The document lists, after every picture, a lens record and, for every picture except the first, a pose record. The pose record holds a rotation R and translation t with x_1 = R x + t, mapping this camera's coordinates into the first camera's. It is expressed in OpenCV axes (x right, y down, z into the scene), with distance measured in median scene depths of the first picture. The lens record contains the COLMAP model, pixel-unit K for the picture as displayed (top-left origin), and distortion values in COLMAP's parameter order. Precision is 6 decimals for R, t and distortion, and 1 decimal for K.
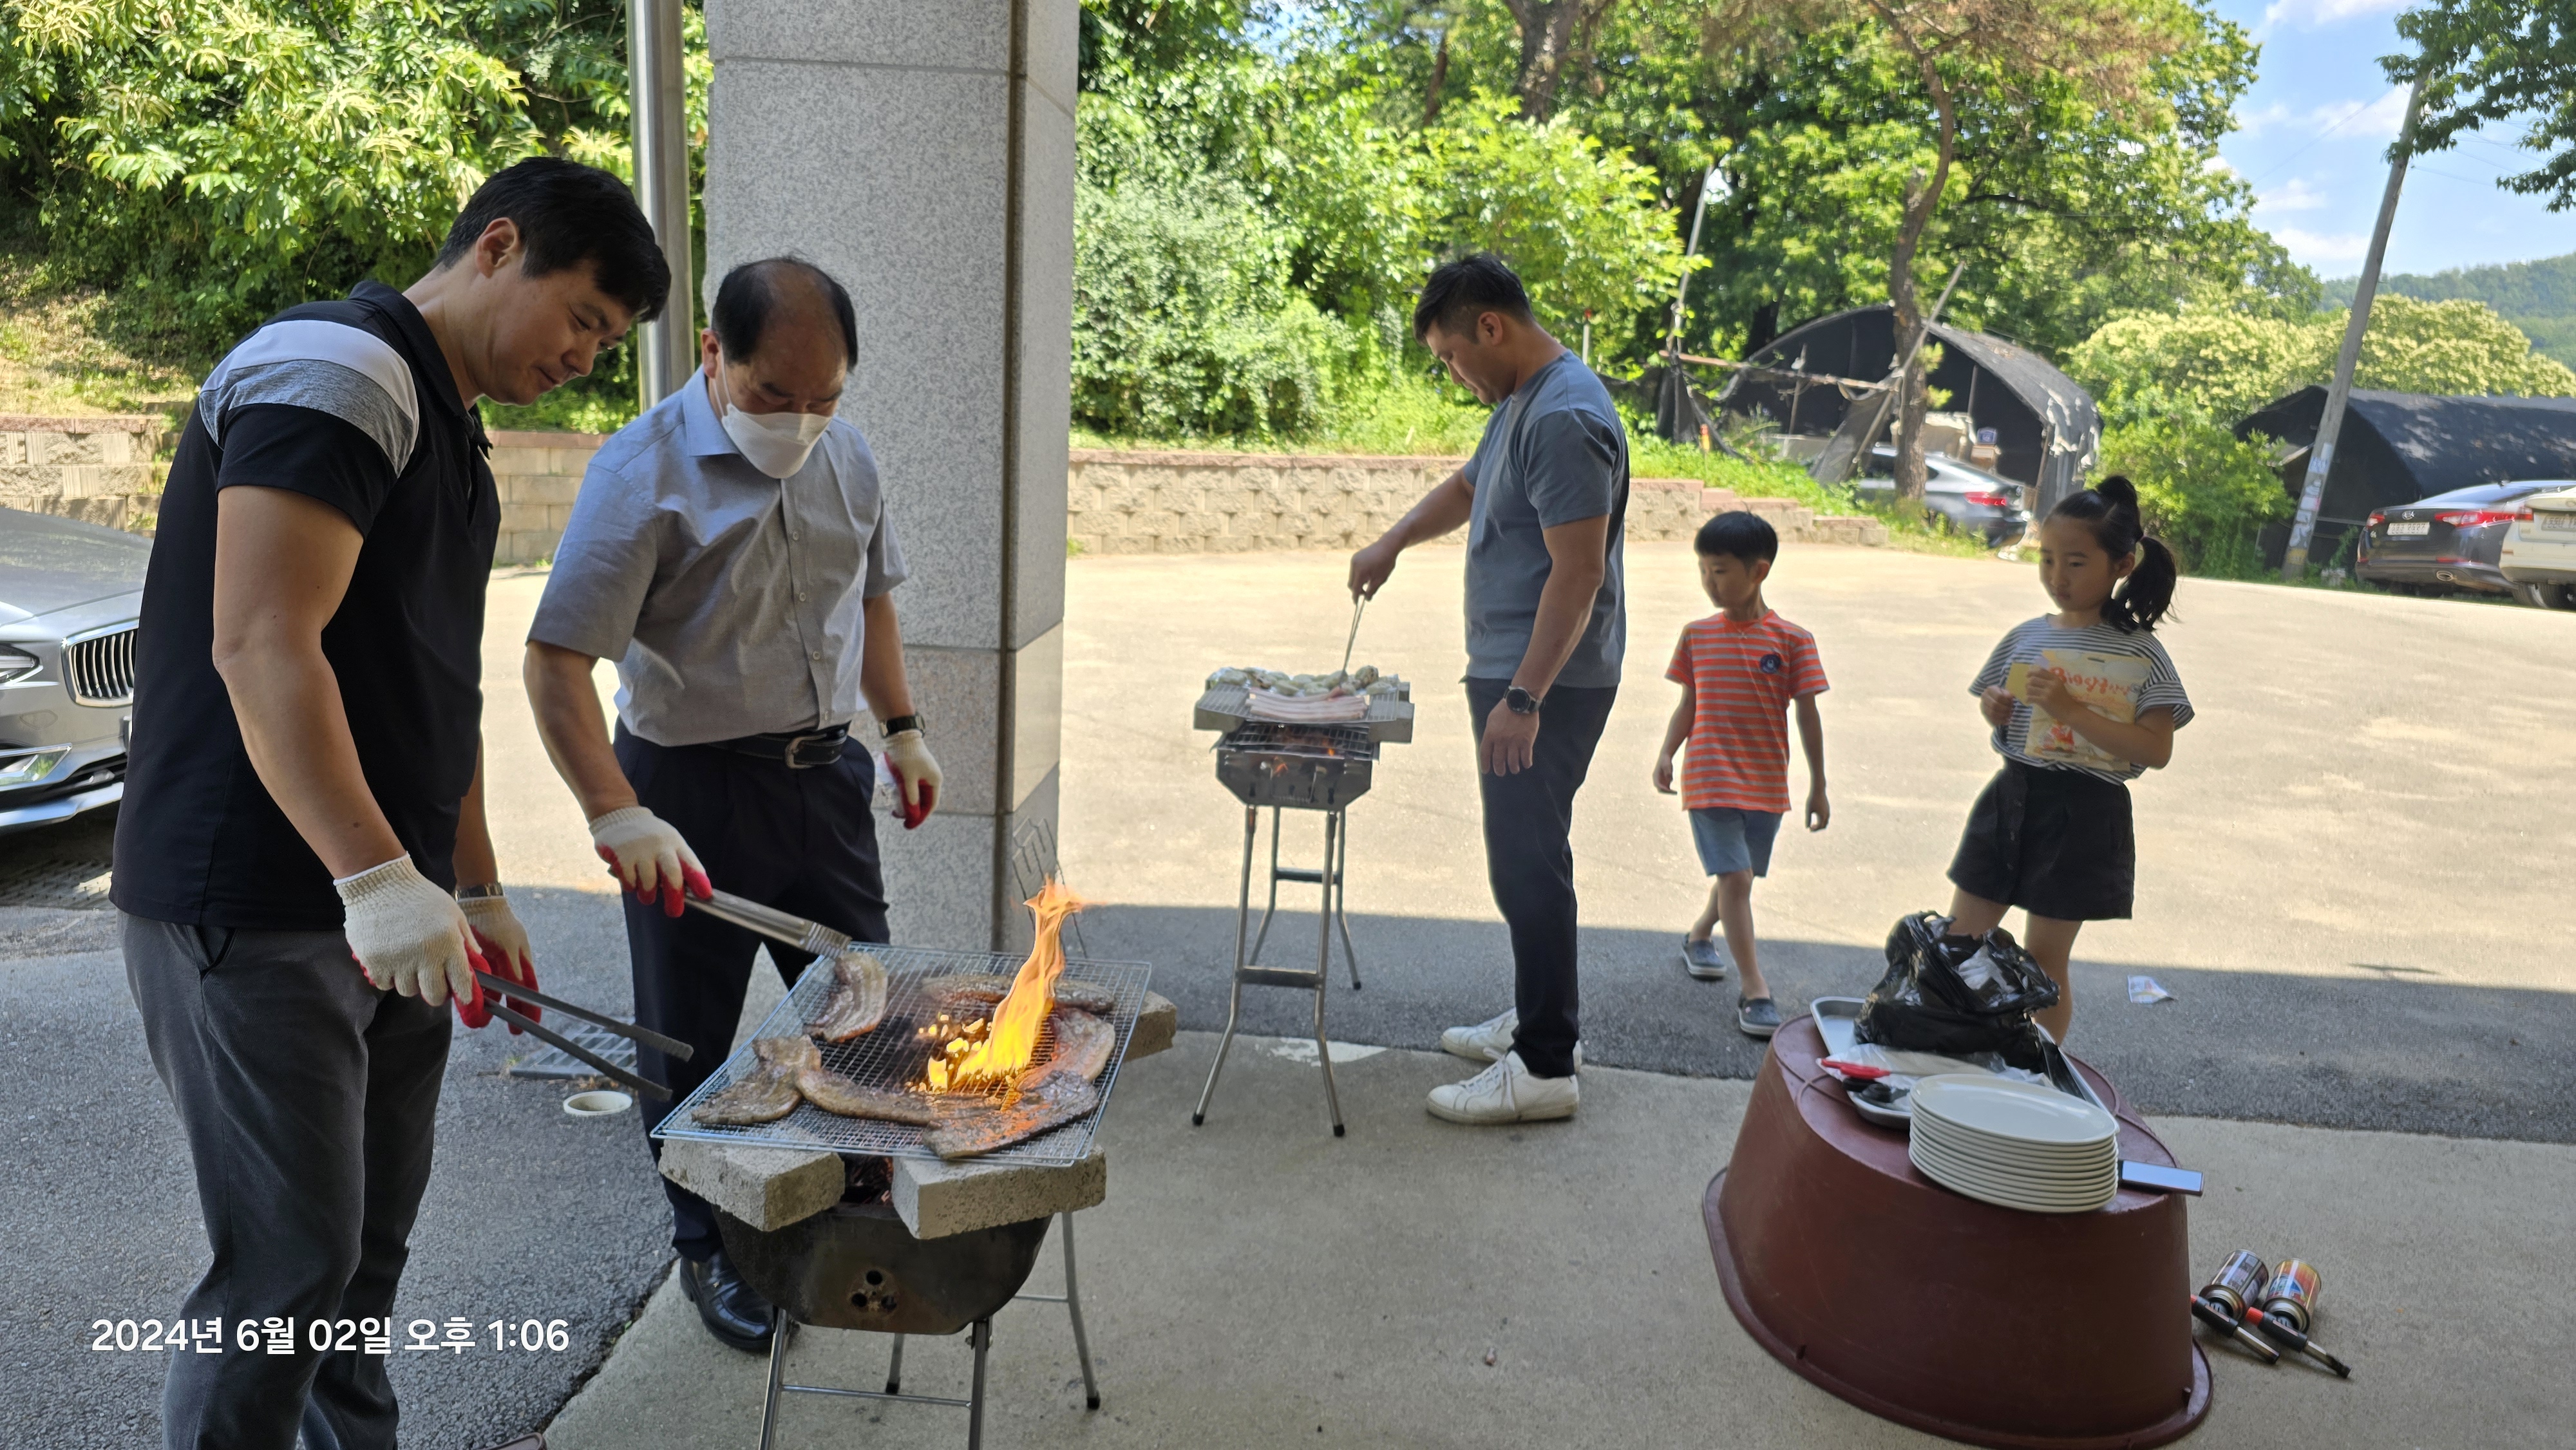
lens RADIAL K [[1675.7, 0, 1288.0], [0, 1675.7, 725.0], [0, 0, 1]] dist [0.069872, -0.075254]
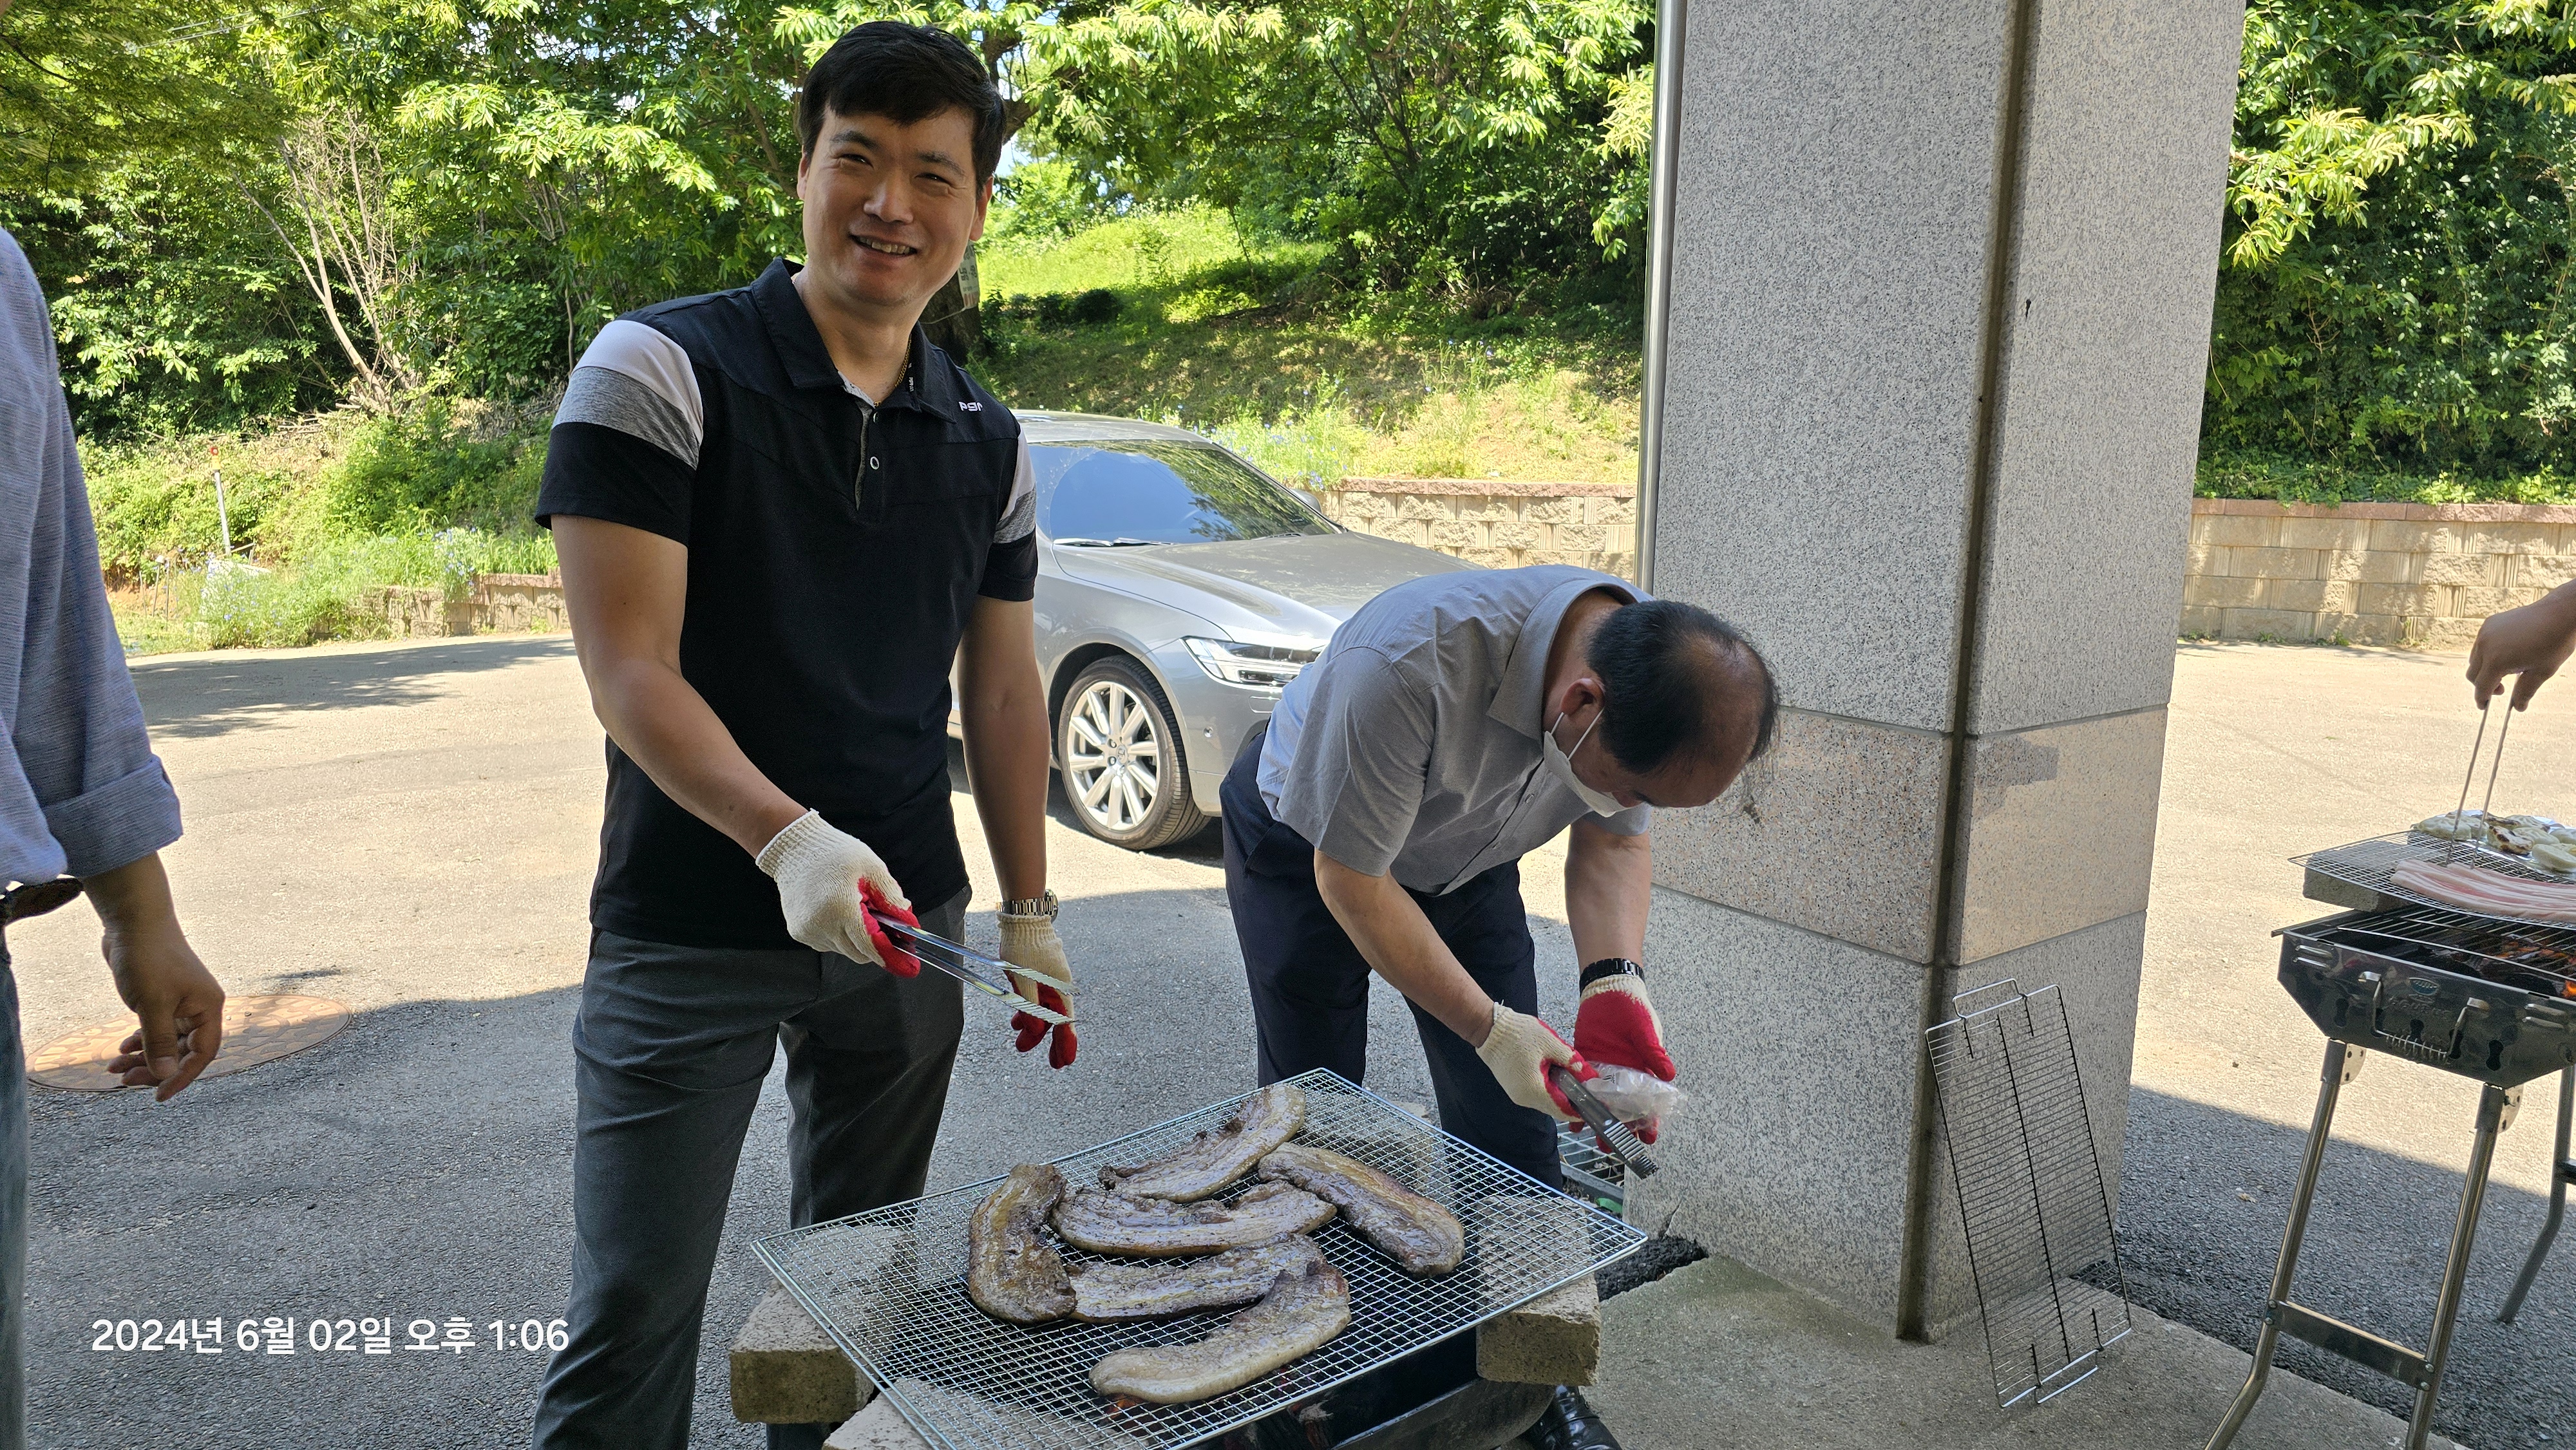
lens RADIAL K [[1726.8, 0, 1282.3], [0, 1726.8, 713.3], [0, 0, 1]] dist [0.077421, -0.076075]
pose [[0.642341, 0.092603, -0.760804, 0.181235], [-0.130265, 0.991422, 0.010691, -0.021541], [0.755268, 0.092239, 0.648893, 0.274500]]
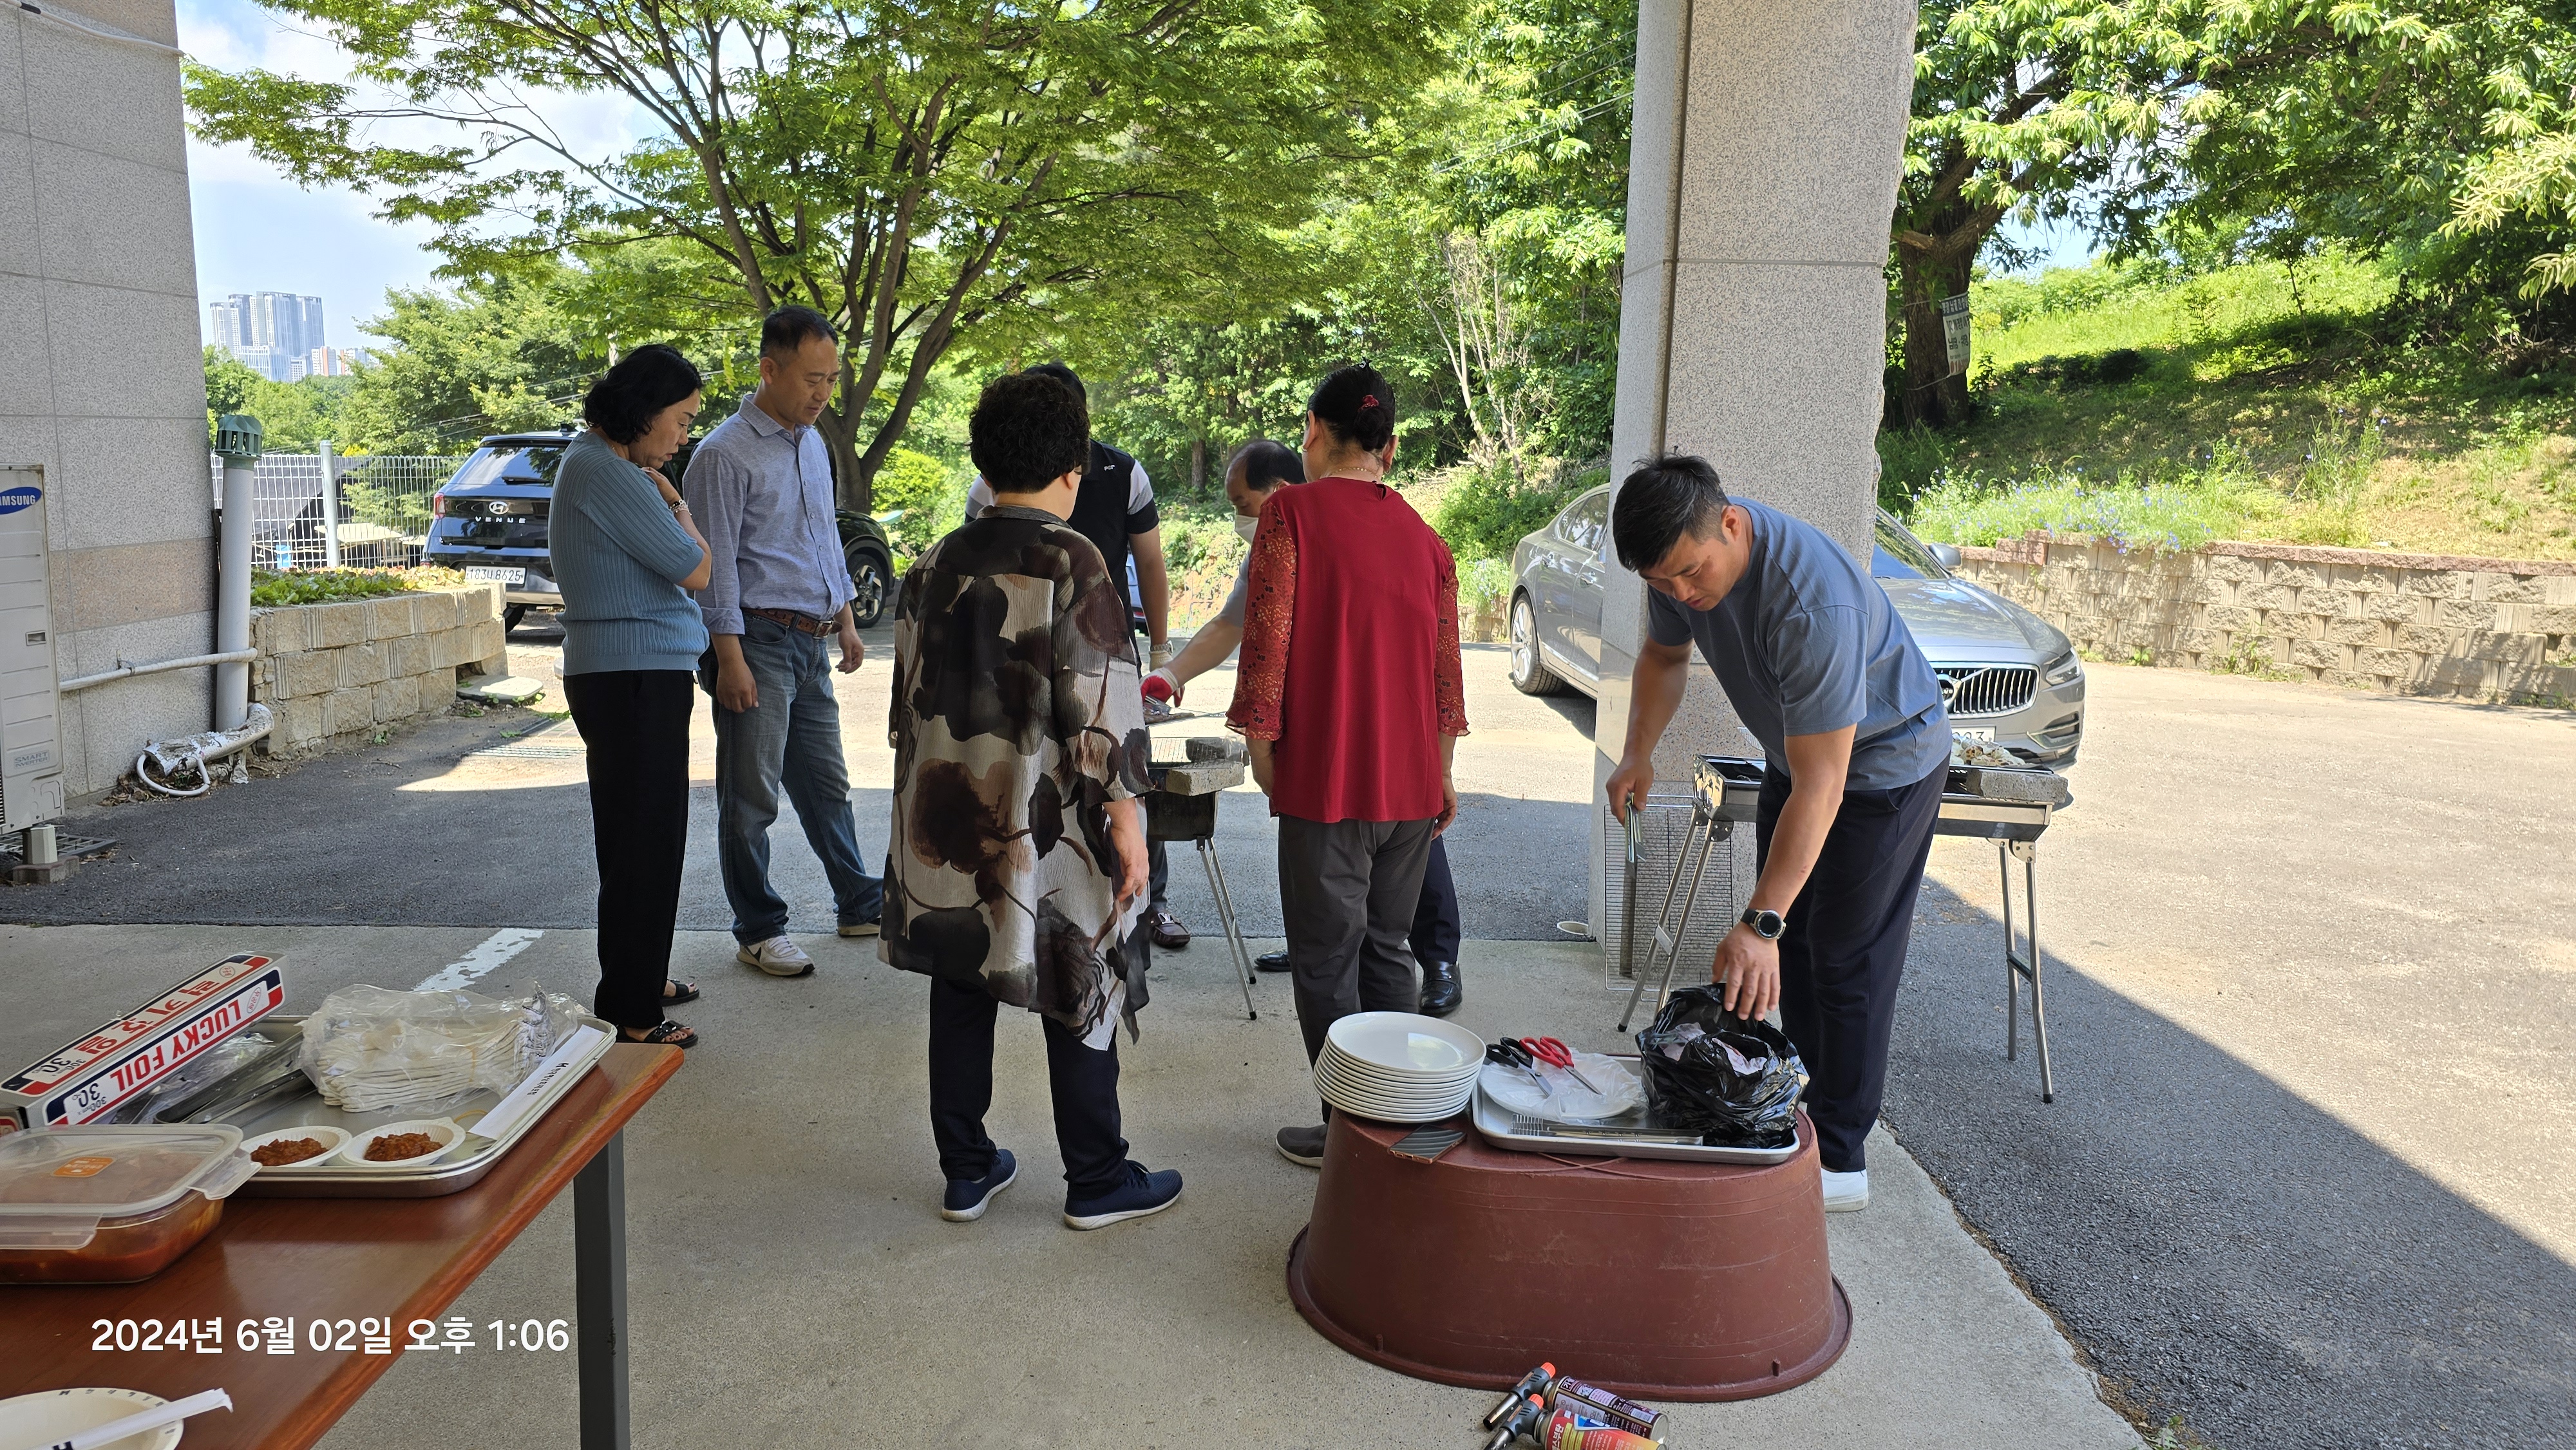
lens RADIAL K [[1675.7, 0, 1288.0], [0, 1675.7, 725.0], [0, 0, 1]] dist [0.069872, -0.075254]
pose [[0.070263, 0.119406, -0.990356, 0.969311], [-0.212286, 0.971858, 0.102115, -0.059649], [0.974678, 0.203063, 0.093634, 0.489768]]
